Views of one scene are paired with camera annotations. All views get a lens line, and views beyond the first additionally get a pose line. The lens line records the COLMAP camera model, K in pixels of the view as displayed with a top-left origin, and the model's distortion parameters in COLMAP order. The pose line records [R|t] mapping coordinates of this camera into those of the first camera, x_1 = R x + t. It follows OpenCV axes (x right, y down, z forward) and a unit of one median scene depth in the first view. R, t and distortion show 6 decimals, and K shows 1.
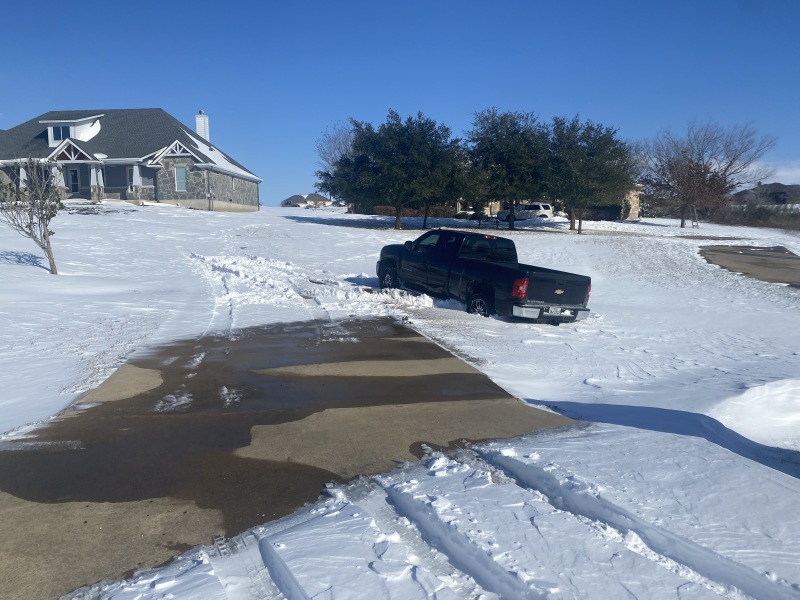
lens RADIAL K [[606.6, 0, 398.7], [0, 606.6, 299.4], [0, 0, 1]] dist [0.039737, -0.055548]
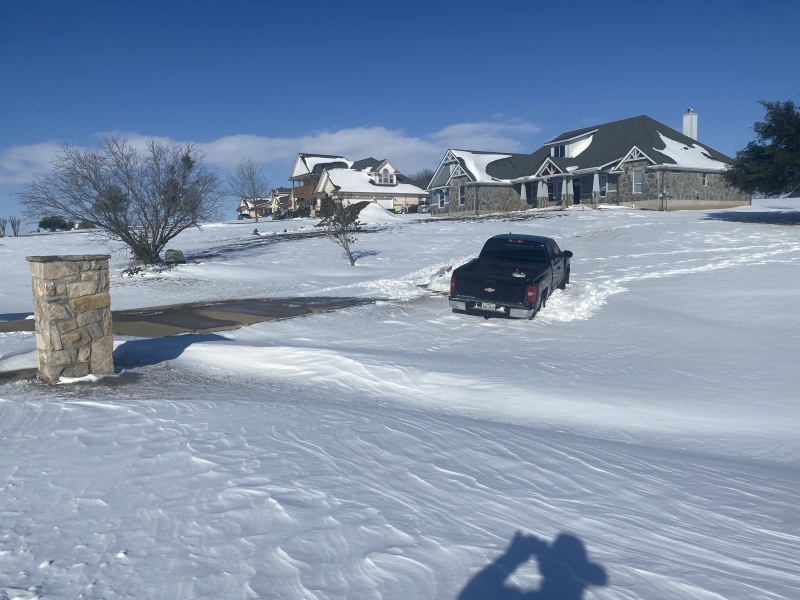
lens RADIAL K [[606.6, 0, 398.4], [0, 606.6, 300.3], [0, 0, 1]] dist [0.039737, -0.055548]
pose [[0.579982, 0.075182, -0.811153, 0.282042], [-0.069661, 0.996662, 0.042568, -0.007687], [0.811646, 0.031817, 0.583283, 0.047441]]
